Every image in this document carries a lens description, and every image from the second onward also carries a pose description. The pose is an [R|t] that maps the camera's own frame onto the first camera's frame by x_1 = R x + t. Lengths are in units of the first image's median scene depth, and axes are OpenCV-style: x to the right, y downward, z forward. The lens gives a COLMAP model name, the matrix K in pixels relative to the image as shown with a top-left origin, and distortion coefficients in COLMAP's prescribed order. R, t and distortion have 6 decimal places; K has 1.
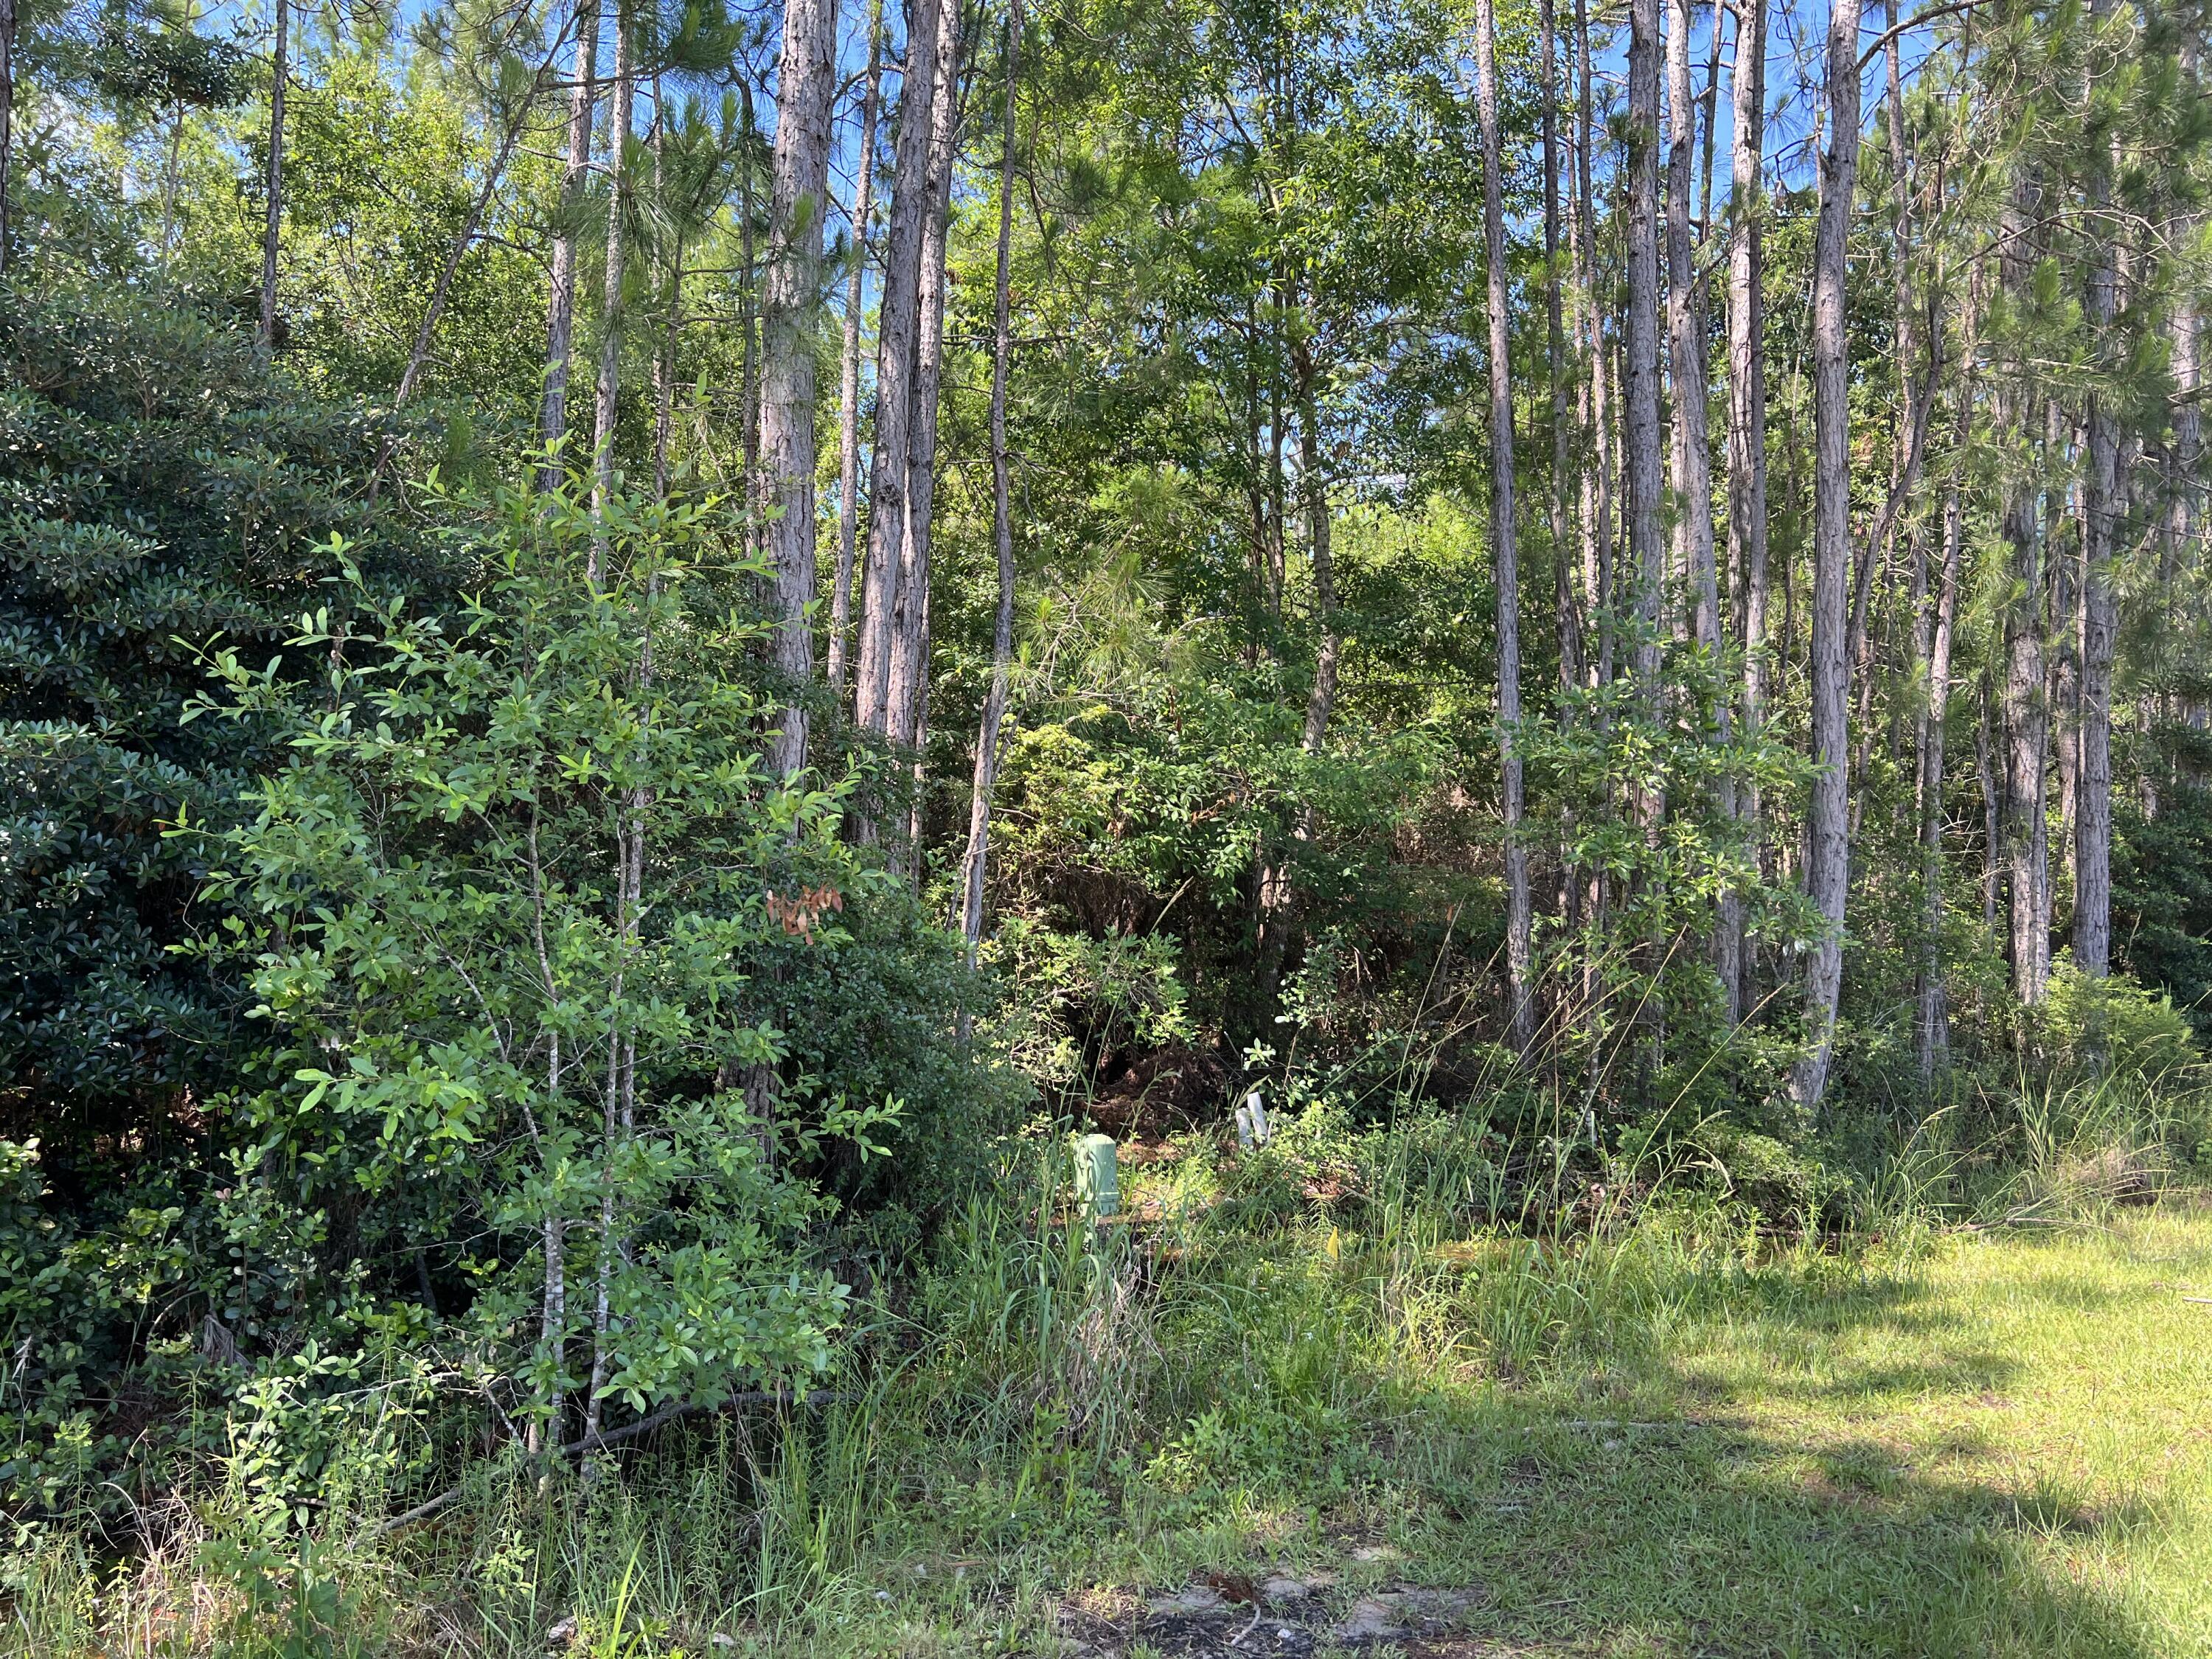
lens RADIAL K [[1677.4, 0, 1108.1], [0, 1677.4, 838.6], [0, 0, 1]] dist [0.107012, -0.172655]
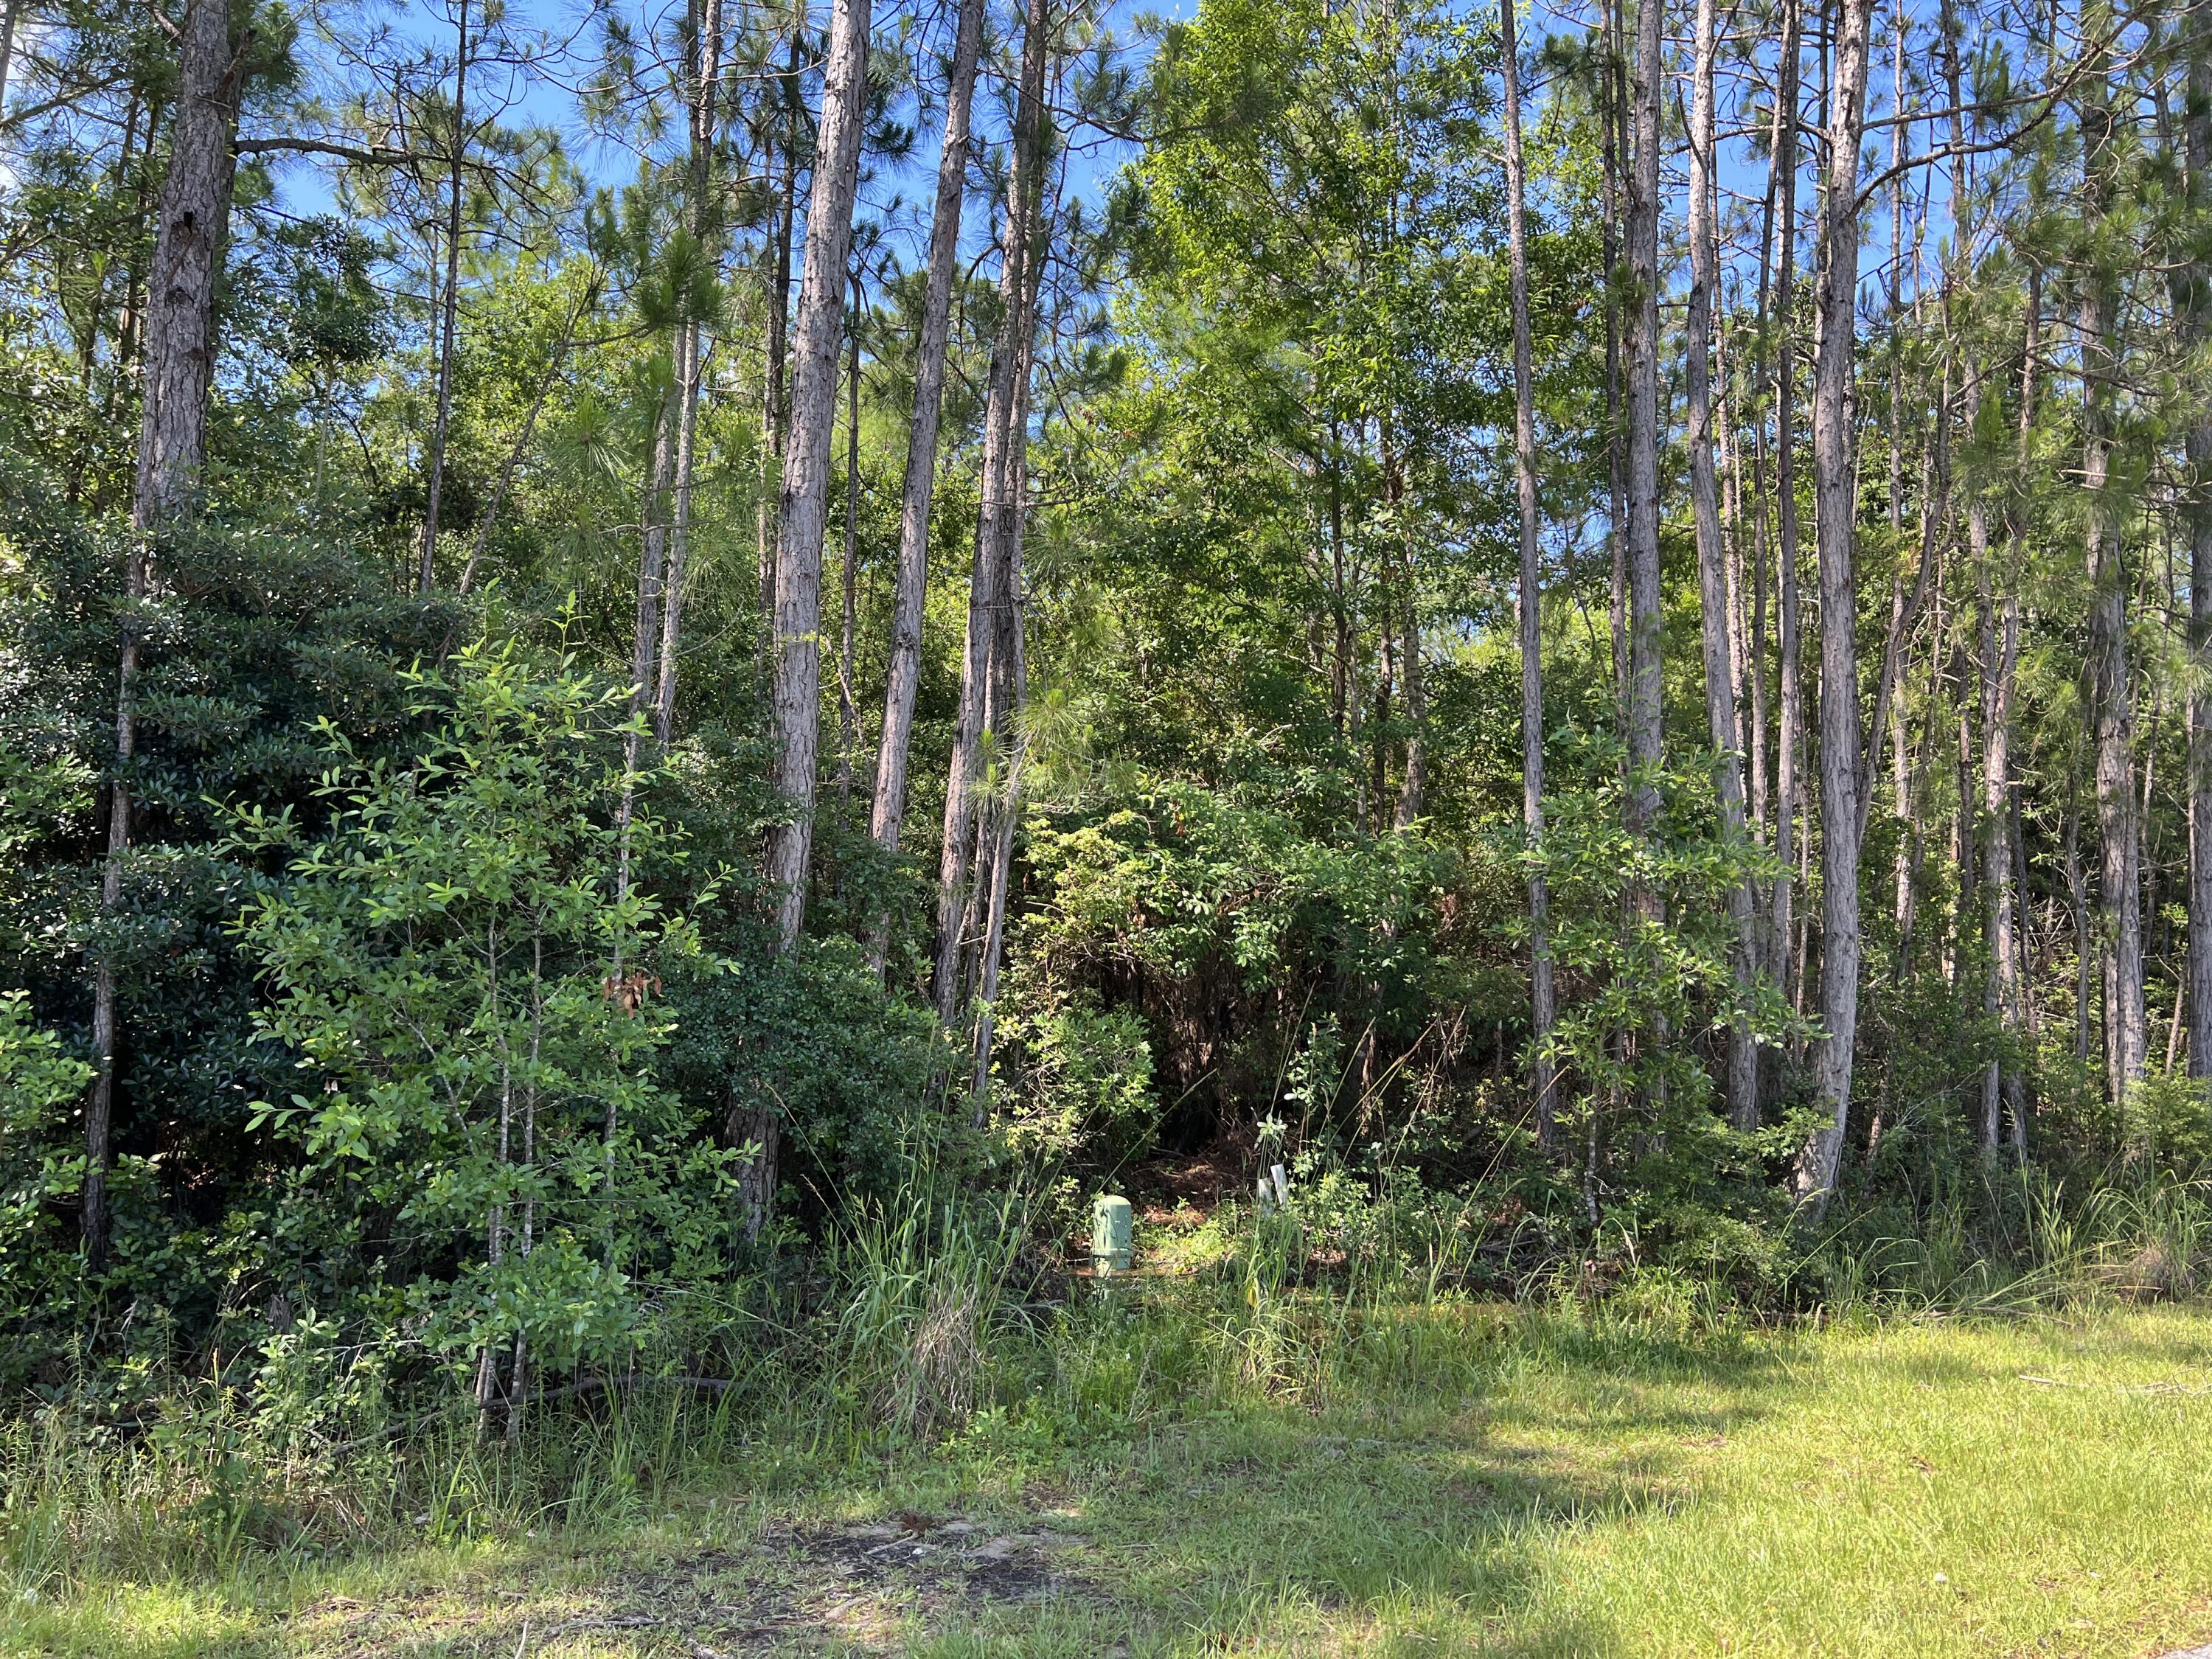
lens RADIAL K [[1649.2, 0, 1106.0], [0, 1649.2, 829.5], [0, 0, 1]] dist [0.120726, -0.203429]
pose [[0.986558, -0.000154, -0.163409, 0.174992], [-0.008613, 0.998561, -0.052940, -0.008894], [0.163182, 0.053636, 0.985137, -0.106078]]
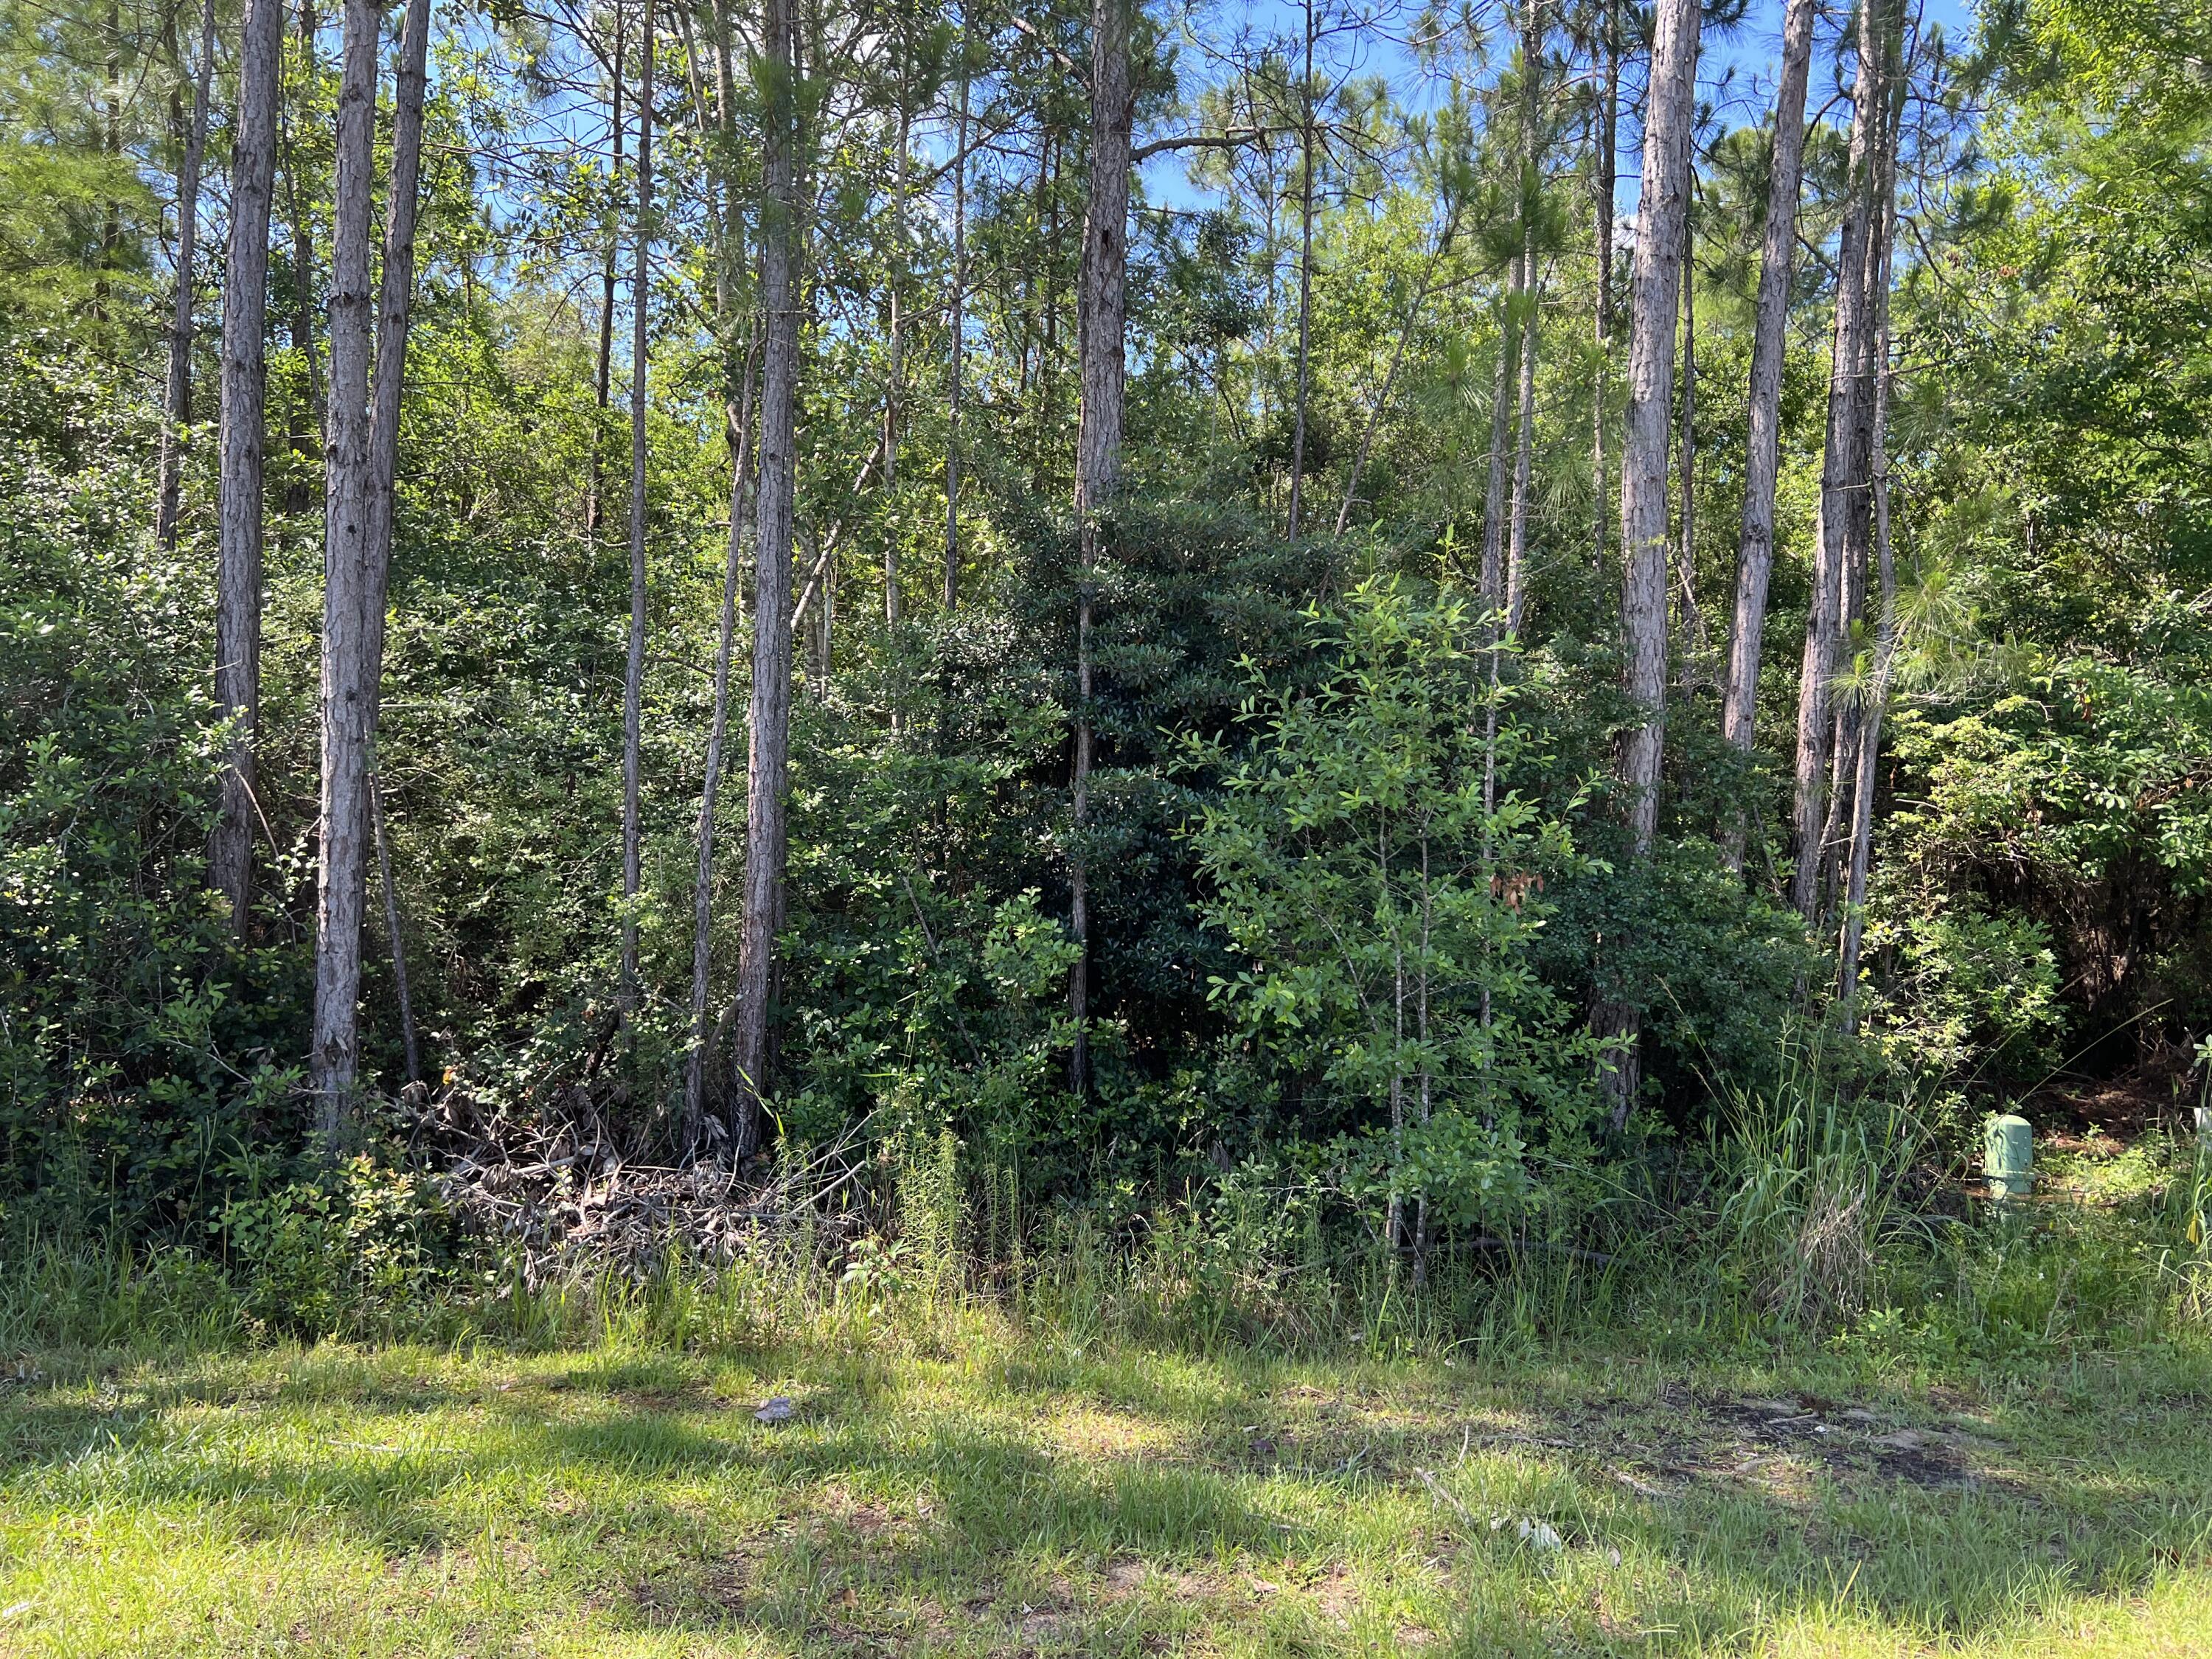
lens RADIAL K [[1650.7, 0, 1108.0], [0, 1650.7, 815.8], [0, 0, 1]] dist [0.041627, -0.053994]
pose [[0.799724, -0.009102, -0.600299, 0.171575], [0.008655, 0.999956, -0.003632, -0.008625], [0.600305, -0.002291, 0.799768, -0.153071]]
